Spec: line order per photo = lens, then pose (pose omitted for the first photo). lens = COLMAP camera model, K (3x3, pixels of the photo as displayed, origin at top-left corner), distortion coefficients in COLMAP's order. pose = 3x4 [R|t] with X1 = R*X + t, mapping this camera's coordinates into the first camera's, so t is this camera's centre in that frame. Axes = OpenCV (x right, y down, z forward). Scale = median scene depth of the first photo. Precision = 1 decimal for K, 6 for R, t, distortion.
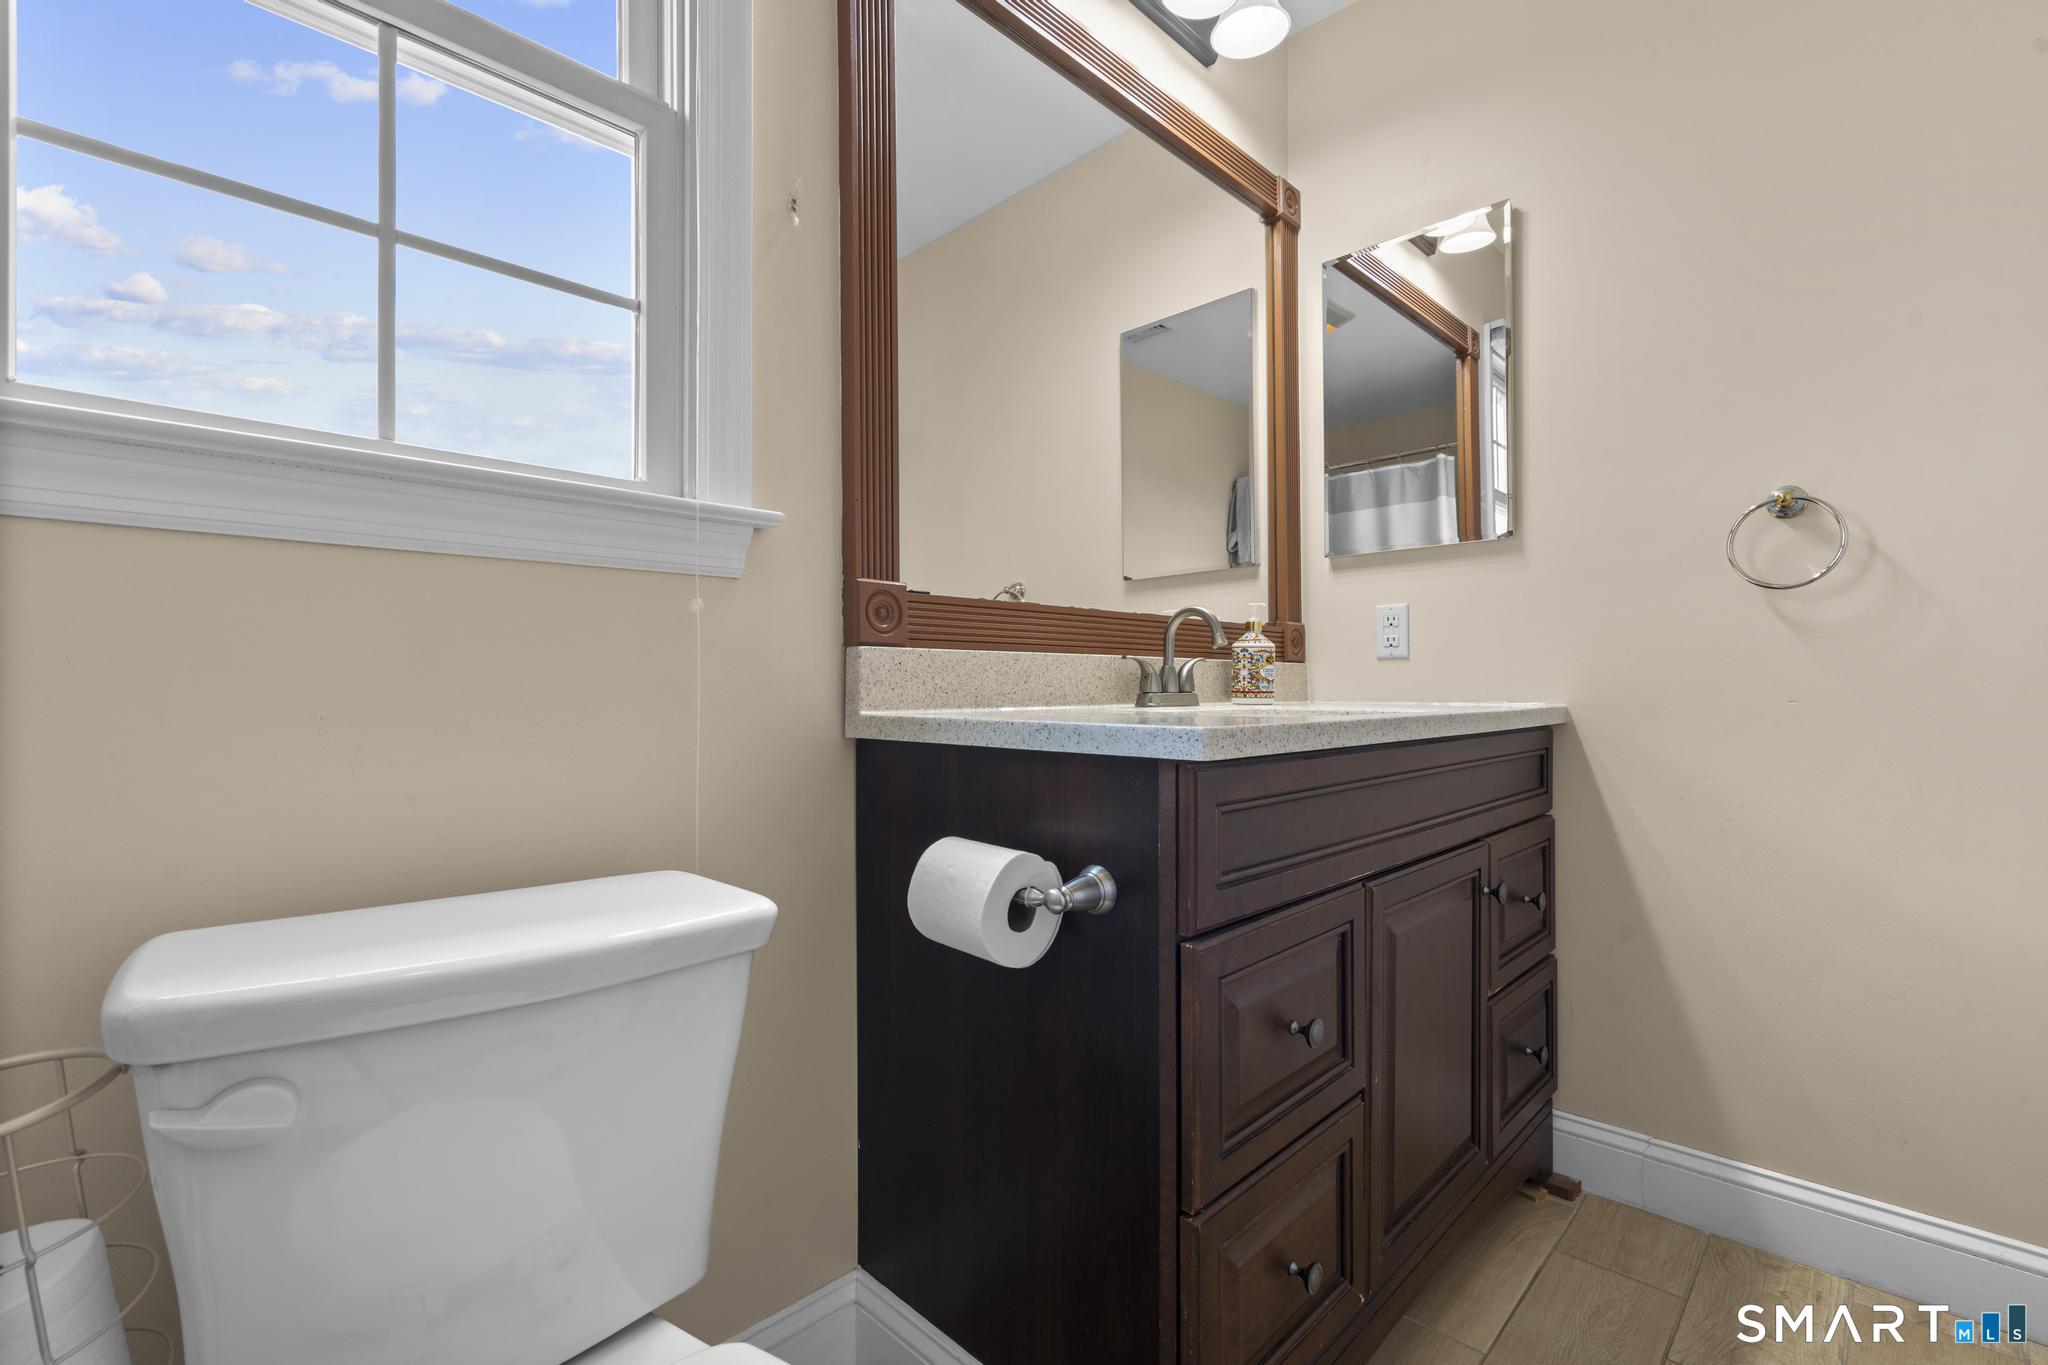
lens RADIAL K [[944.4, 0, 1024.3], [0, 944.4, 683.9], [0, 0, 1]] dist [-0.002050, 0.000895]
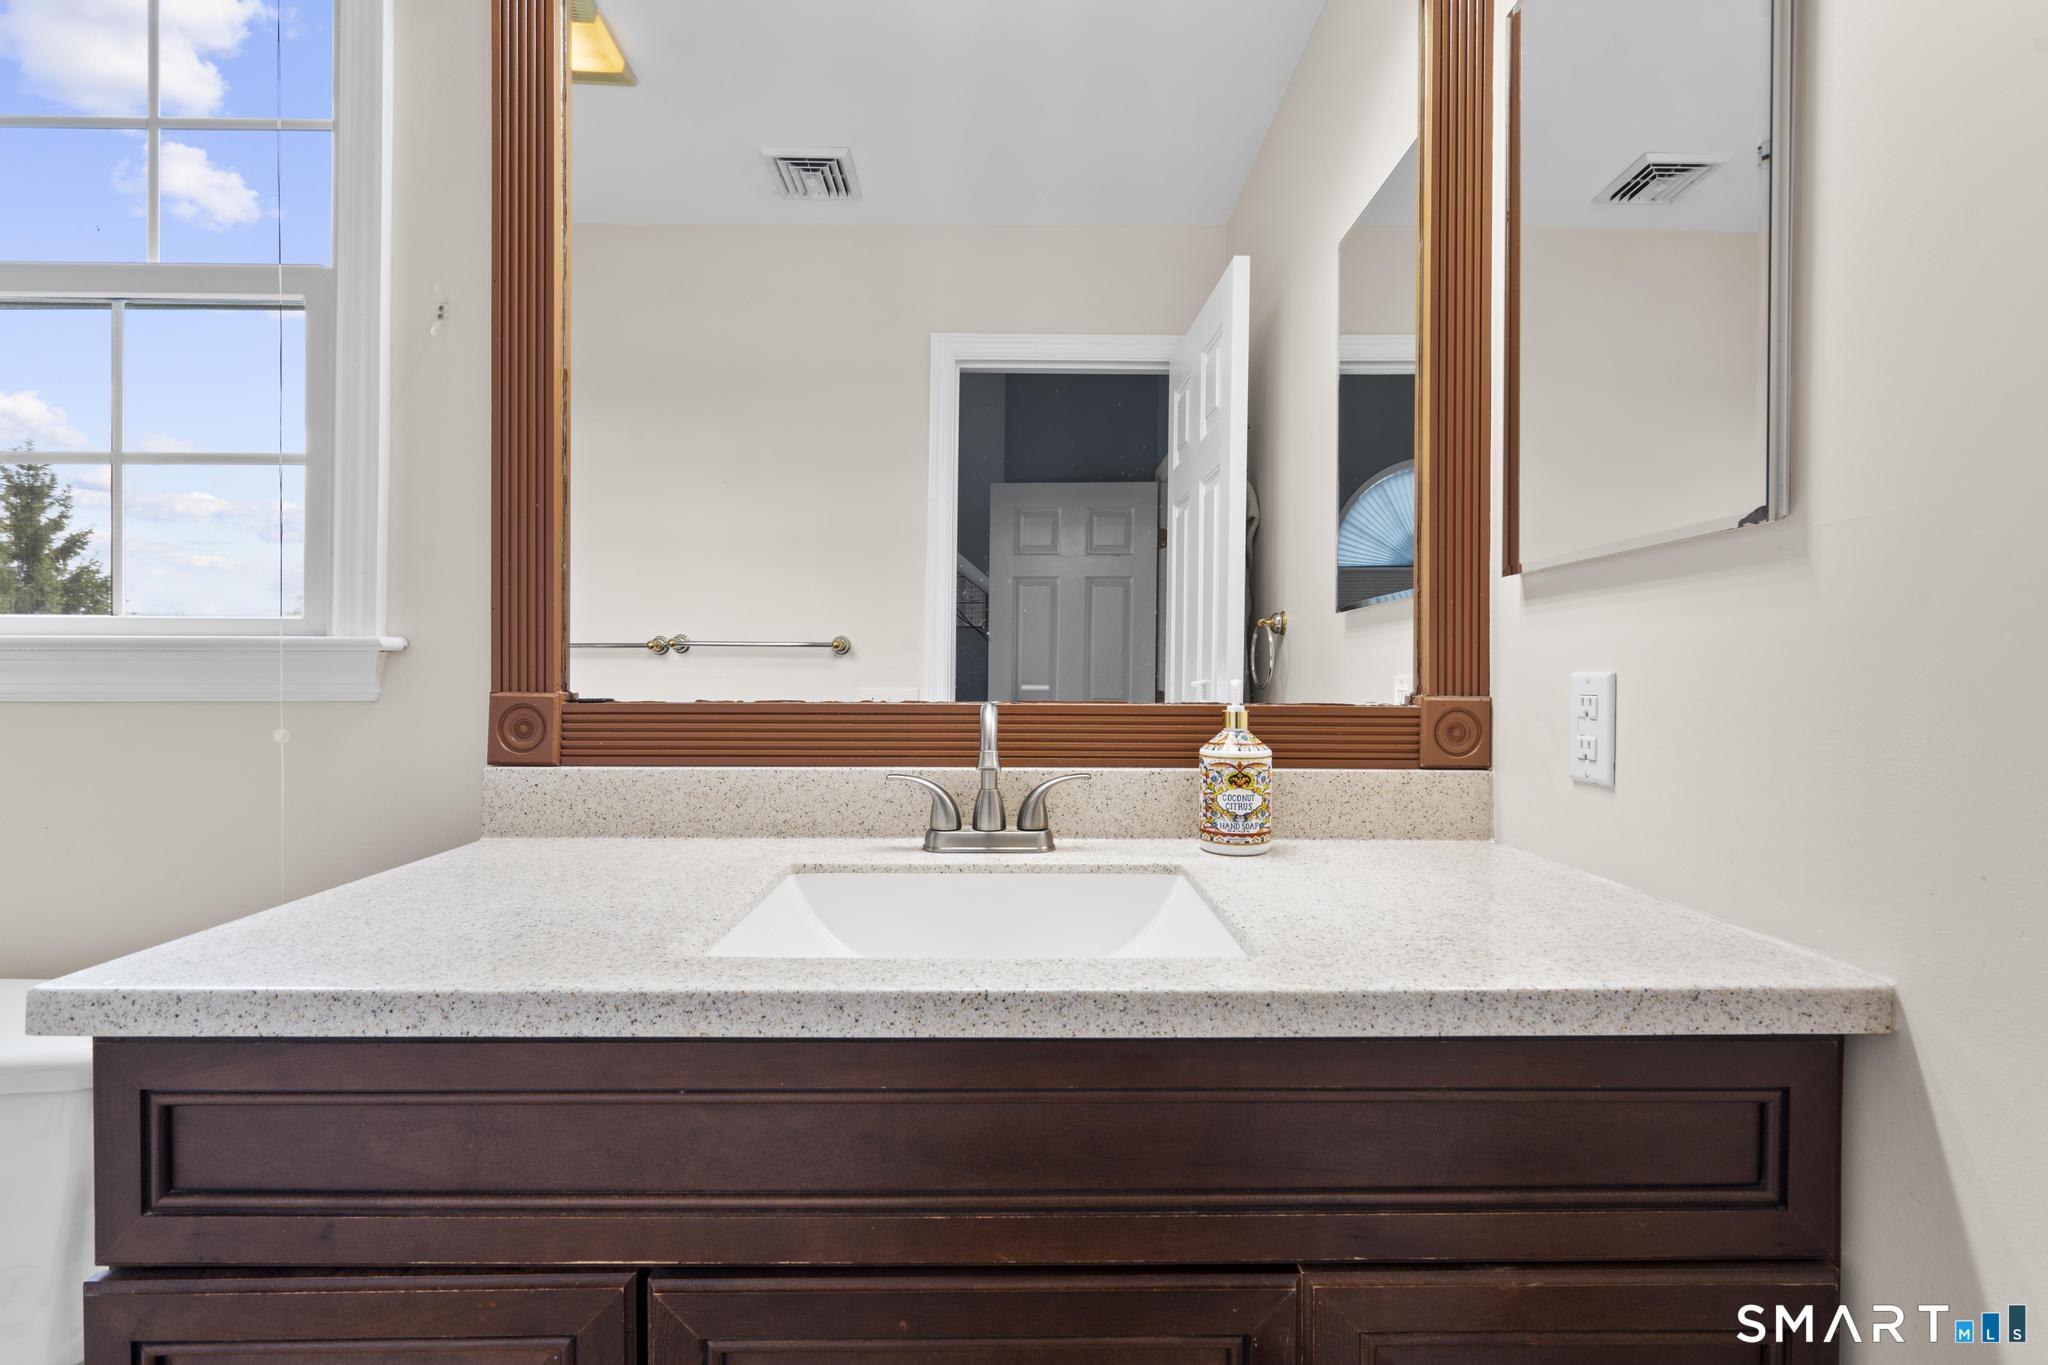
lens RADIAL K [[944.4, 0, 1024.3], [0, 944.4, 683.9], [0, 0, 1]] dist [-0.002050, 0.000895]
pose [[0.694673, 0.014250, -0.719185, 0.745666], [-0.001423, 0.999829, 0.018436, -0.120947], [0.719324, -0.011783, 0.694574, 0.638304]]
